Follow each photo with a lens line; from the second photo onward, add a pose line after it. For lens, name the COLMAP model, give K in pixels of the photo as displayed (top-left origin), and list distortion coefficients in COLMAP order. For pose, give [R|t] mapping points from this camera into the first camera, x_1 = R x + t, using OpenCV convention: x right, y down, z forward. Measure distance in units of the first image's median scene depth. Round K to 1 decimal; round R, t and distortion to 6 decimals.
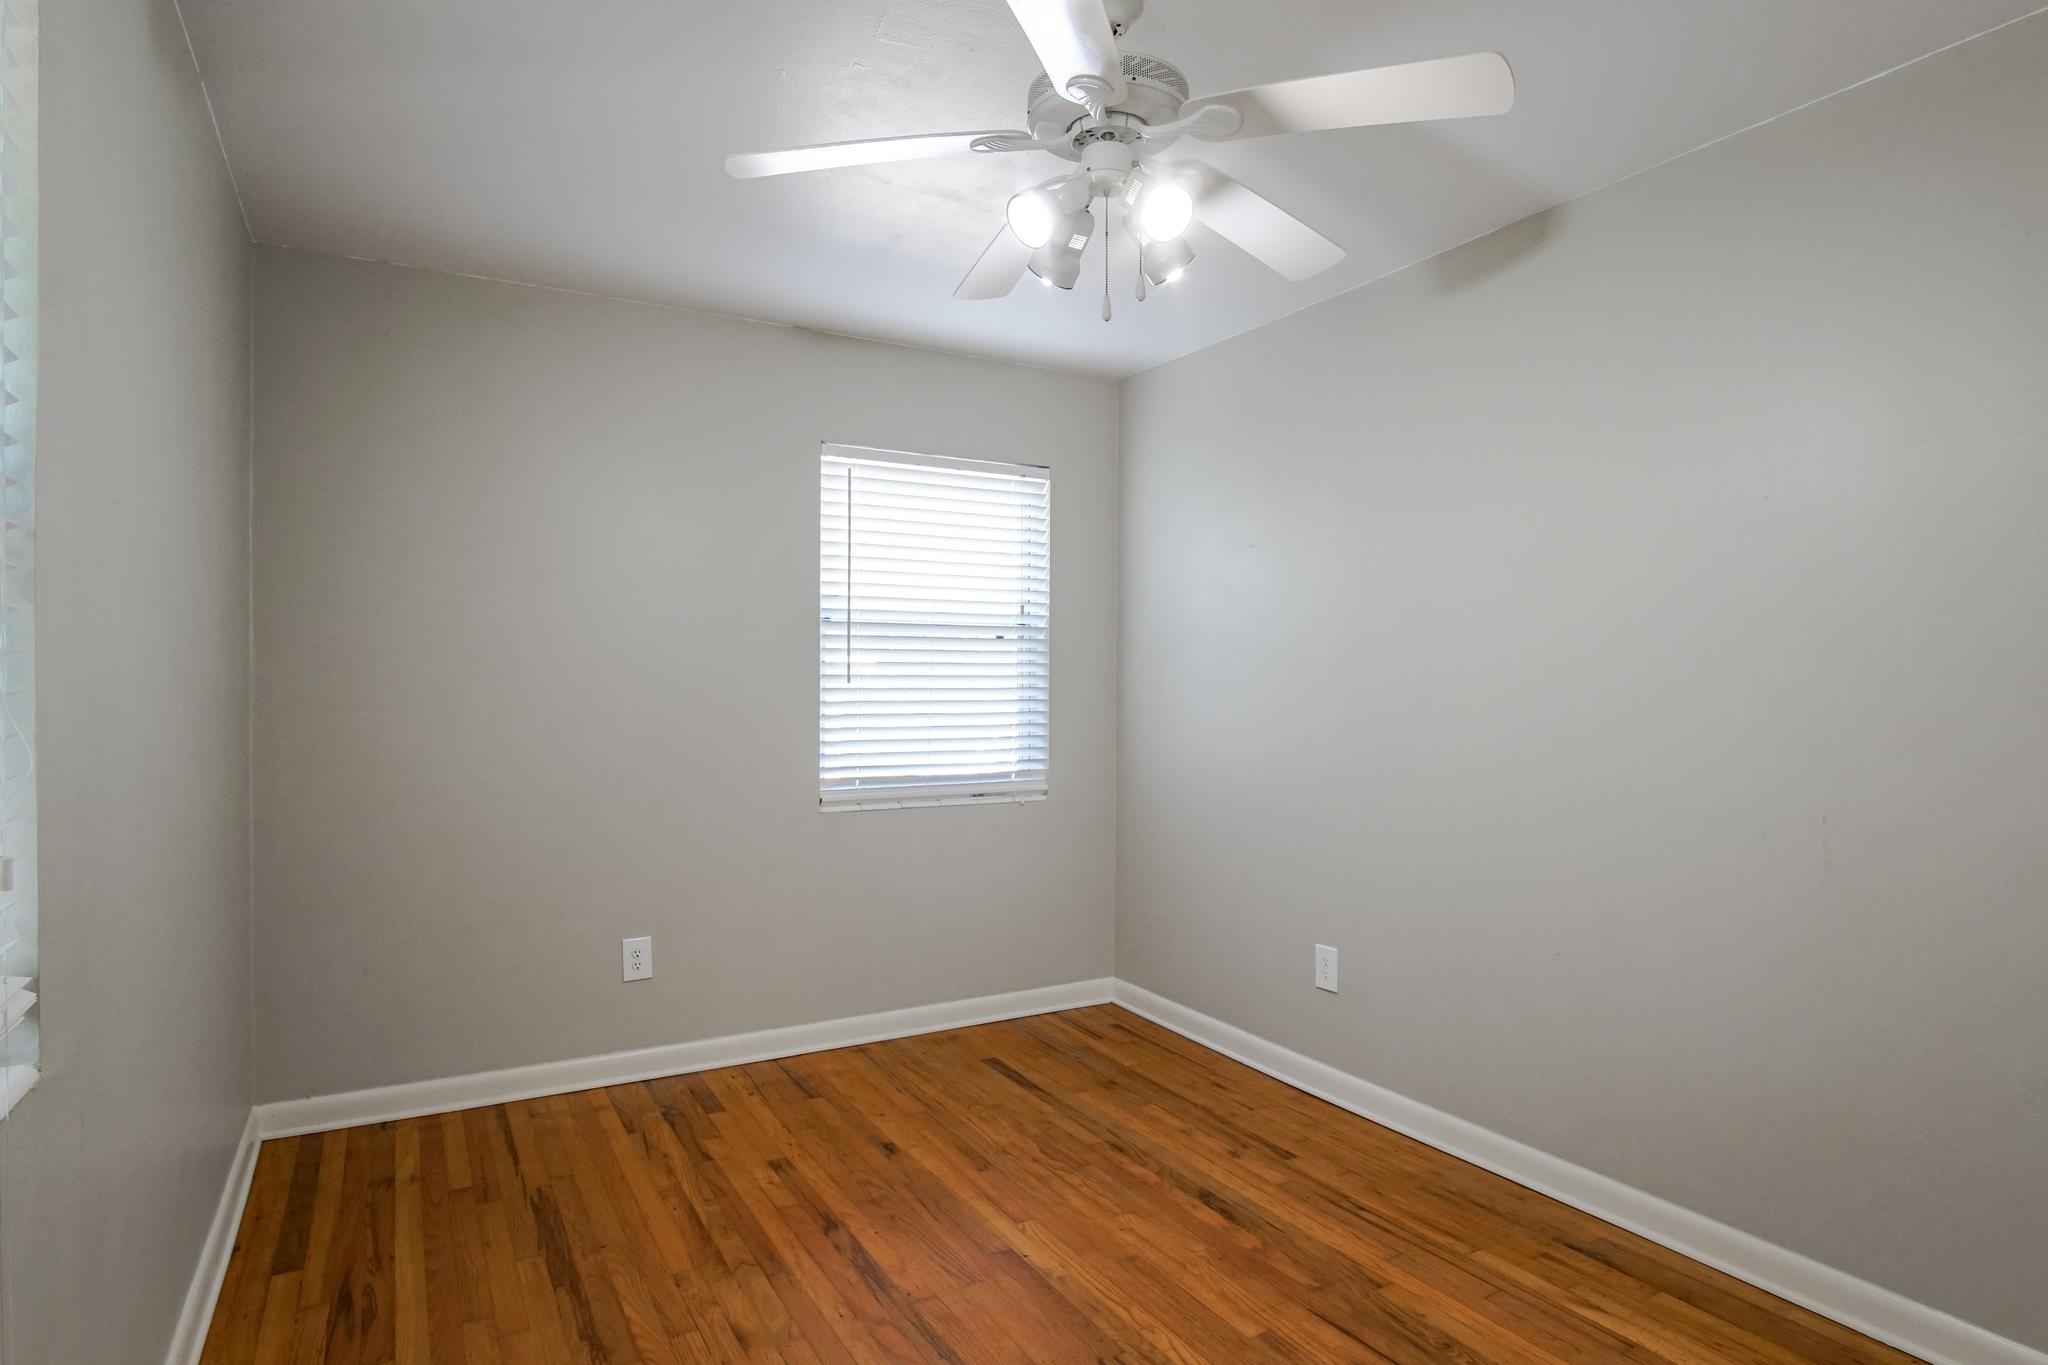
lens RADIAL K [[1117.2, 0, 1003.5], [0, 1117.2, 673.5], [0, 0, 1]] dist [-0.017738, 0.007444]
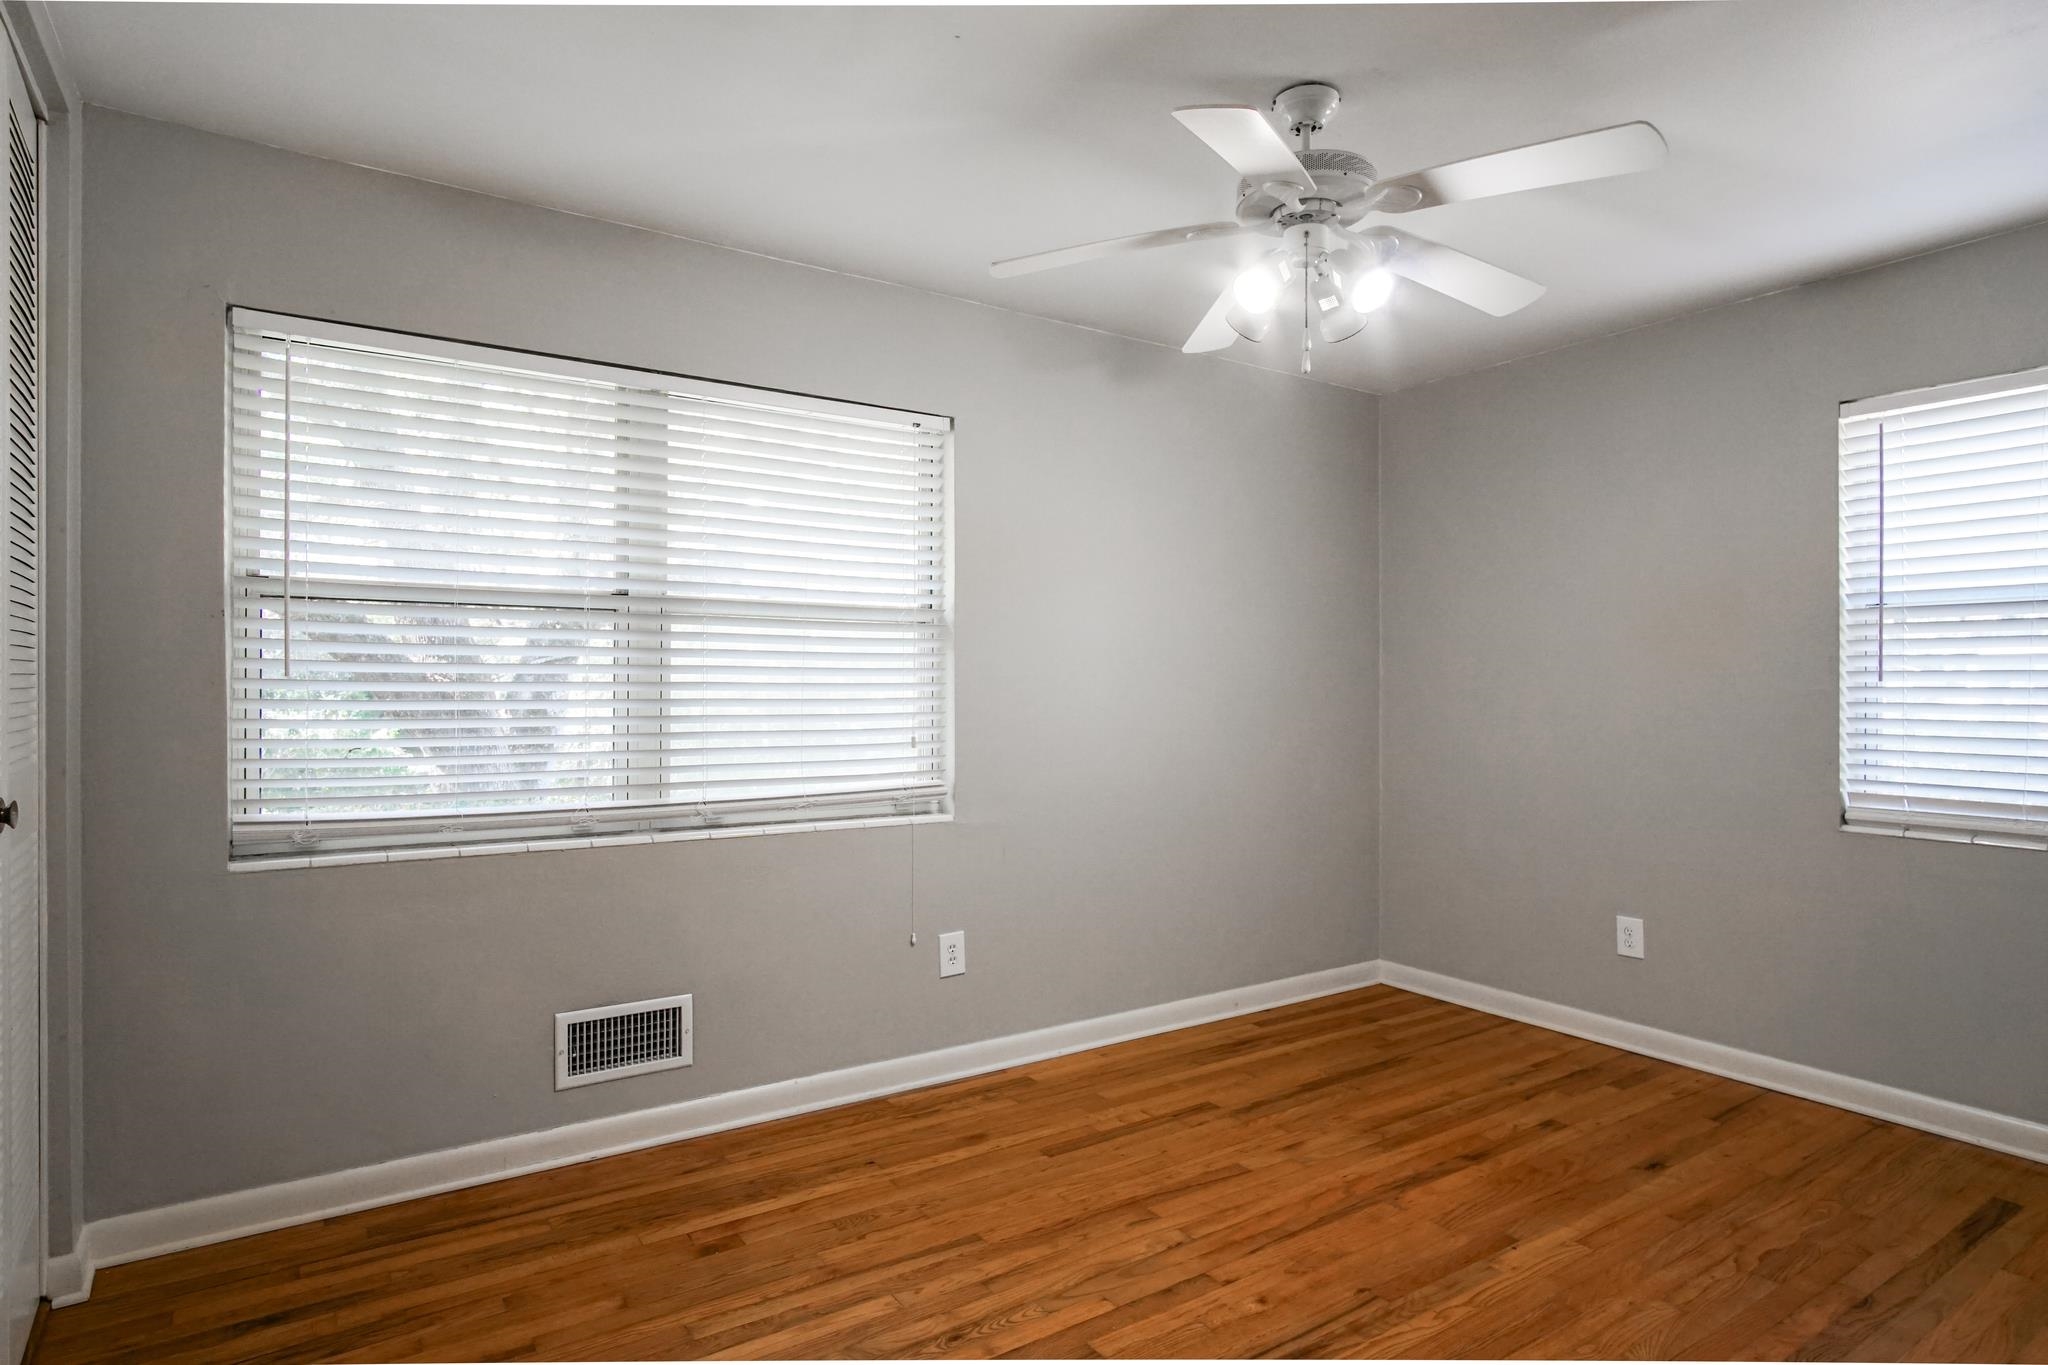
lens RADIAL K [[1117.2, 0, 1061.6], [0, 1117.2, 660.6], [0, 0, 1]] dist [-0.017738, 0.007444]
pose [[0.081512, -0.030380, -0.996209, 0.822261], [0.013669, 0.999475, -0.029361, 0.012993], [0.996579, -0.011224, 0.081885, 0.422593]]
